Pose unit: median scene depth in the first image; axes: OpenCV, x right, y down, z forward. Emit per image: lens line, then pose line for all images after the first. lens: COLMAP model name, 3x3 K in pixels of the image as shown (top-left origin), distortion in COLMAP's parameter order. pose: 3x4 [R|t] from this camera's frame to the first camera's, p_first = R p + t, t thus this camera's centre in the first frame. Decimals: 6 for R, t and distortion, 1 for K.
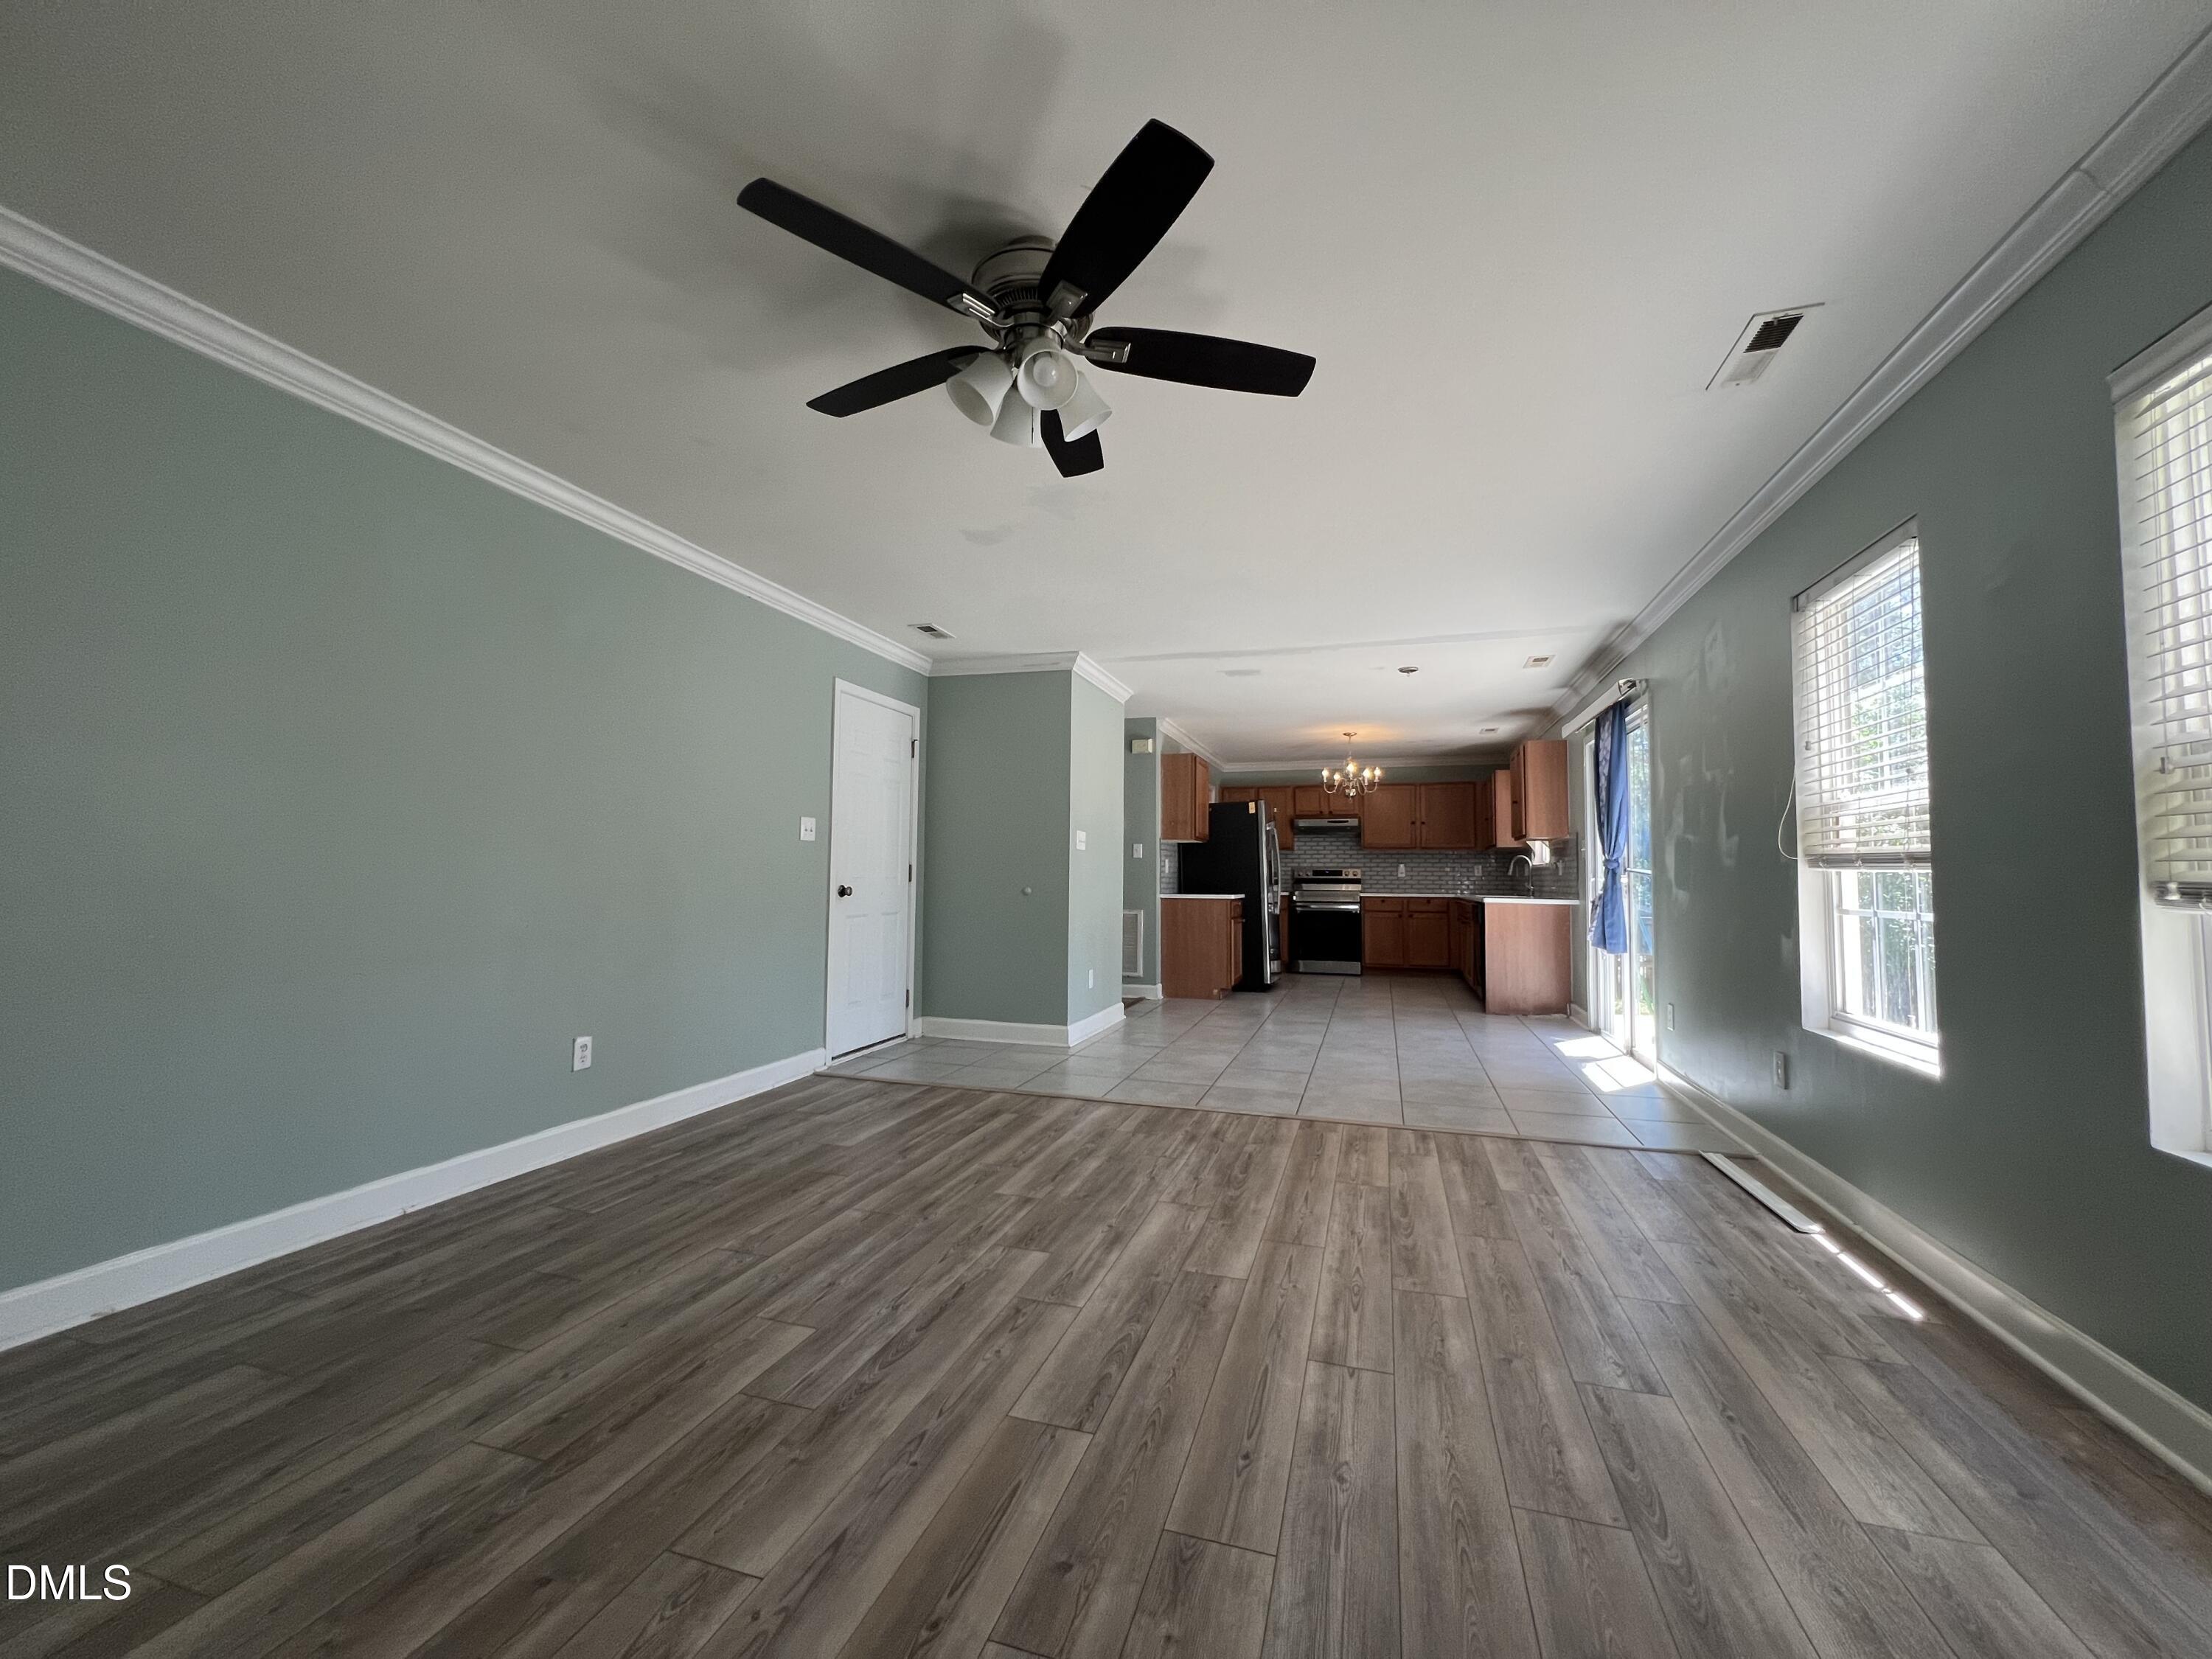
lens RADIAL K [[889.4, 0, 1094.6], [0, 889.4, 820.6], [0, 0, 1]] dist [-0.003354, -0.000376]
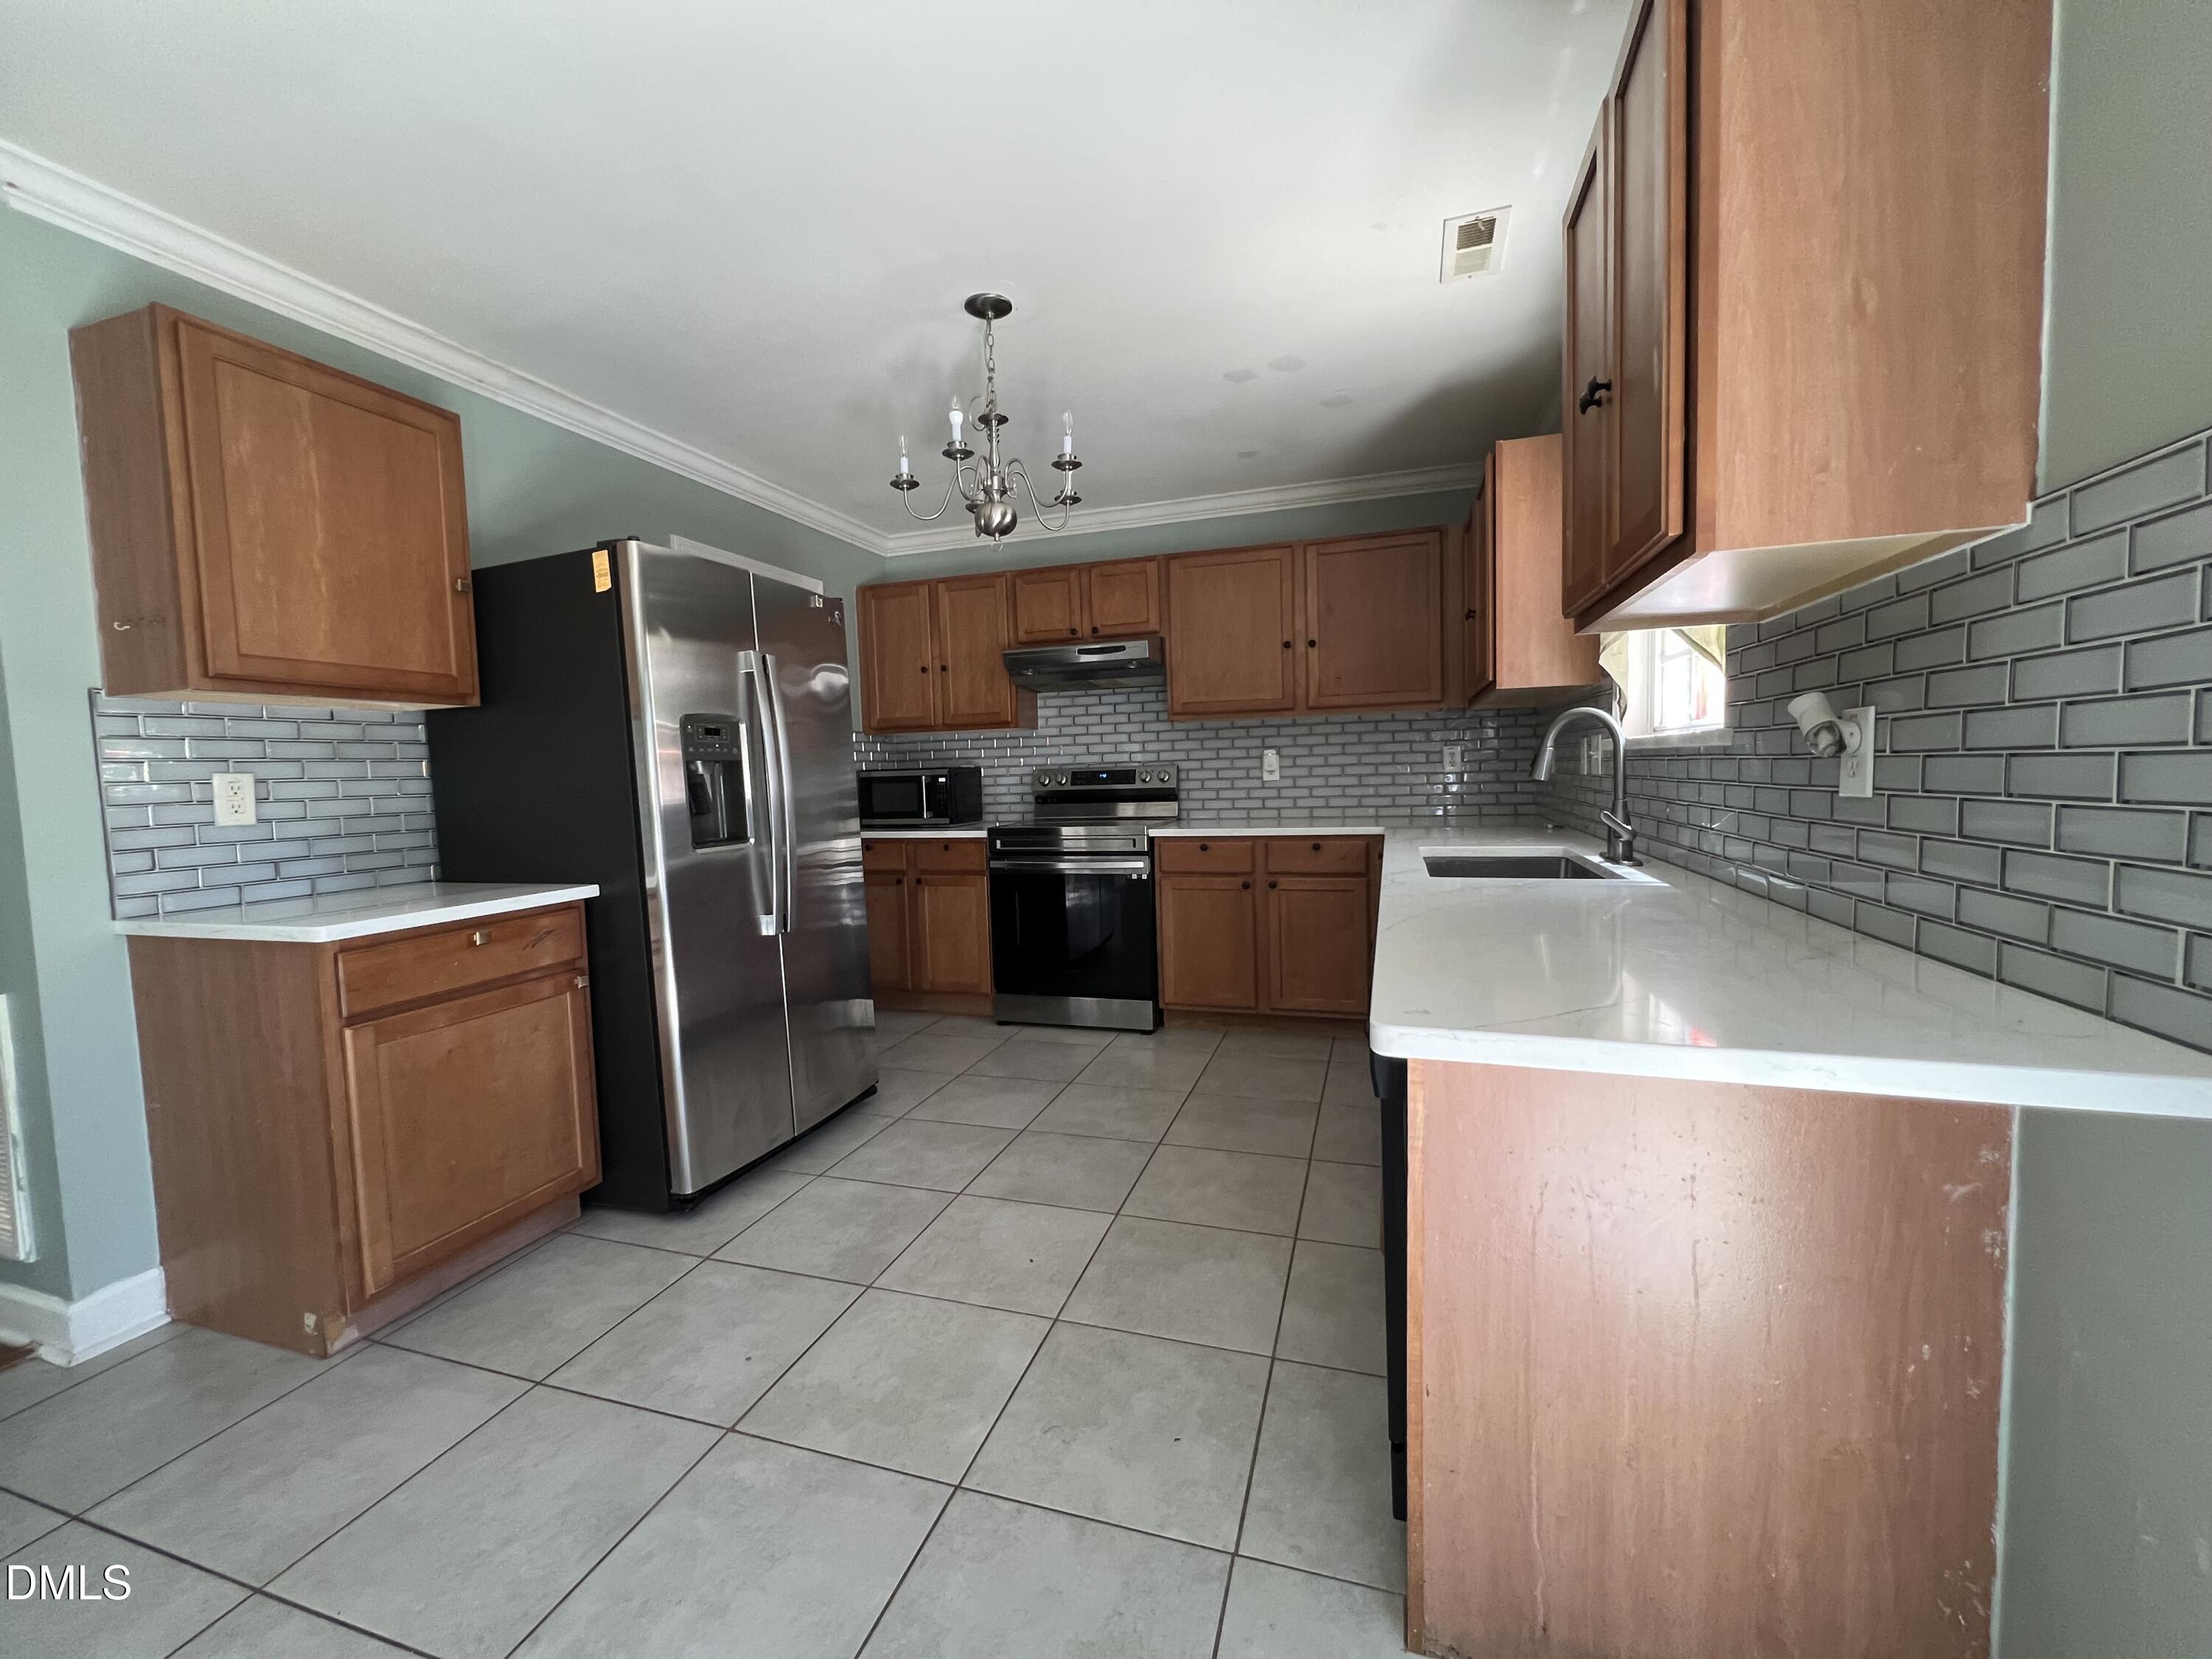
lens RADIAL K [[889.4, 0, 1100.0], [0, 889.4, 822.2], [0, 0, 1]] dist [-0.003354, -0.000376]
pose [[0.999235, -0.038969, -0.003313, 0.328544], [0.039080, 0.991594, 0.123345, 0.034454], [-0.001521, -0.123380, 0.992358, 0.720484]]
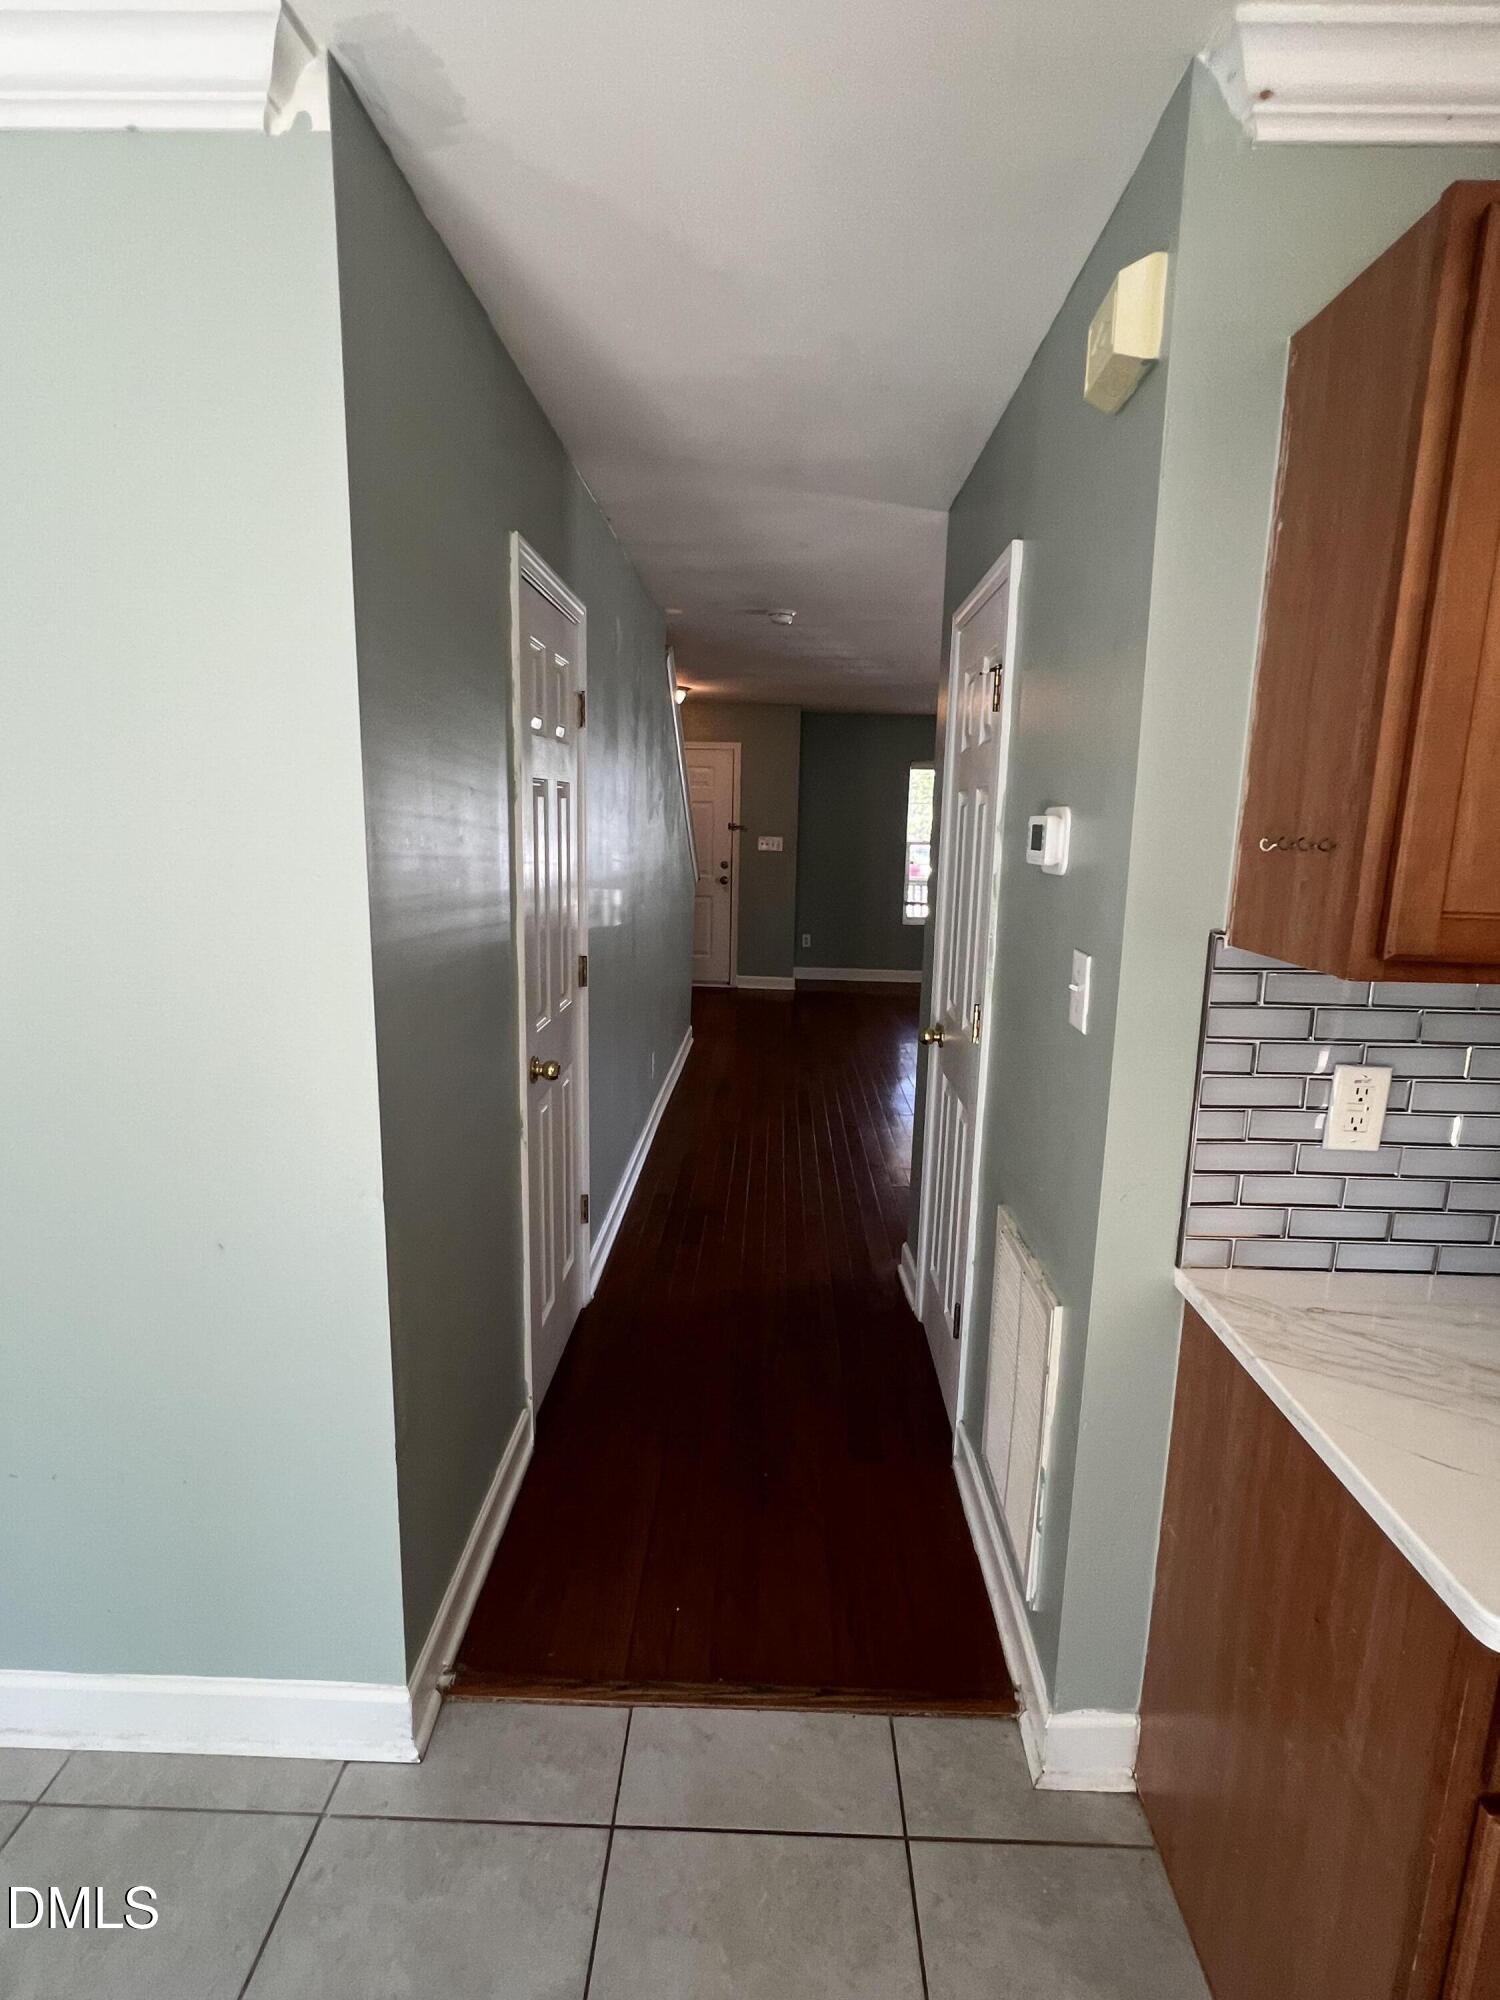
lens RADIAL K [[973.6, 0, 762.5], [0, 973.6, 1000.2], [0, 0, 1]] dist [-0.007674, 0.001585]
pose [[0.288910, 0.173342, -0.941533, 0.204207], [0.037904, 0.980629, 0.192171, -0.004761], [0.956606, -0.091208, 0.276743, 0.831685]]
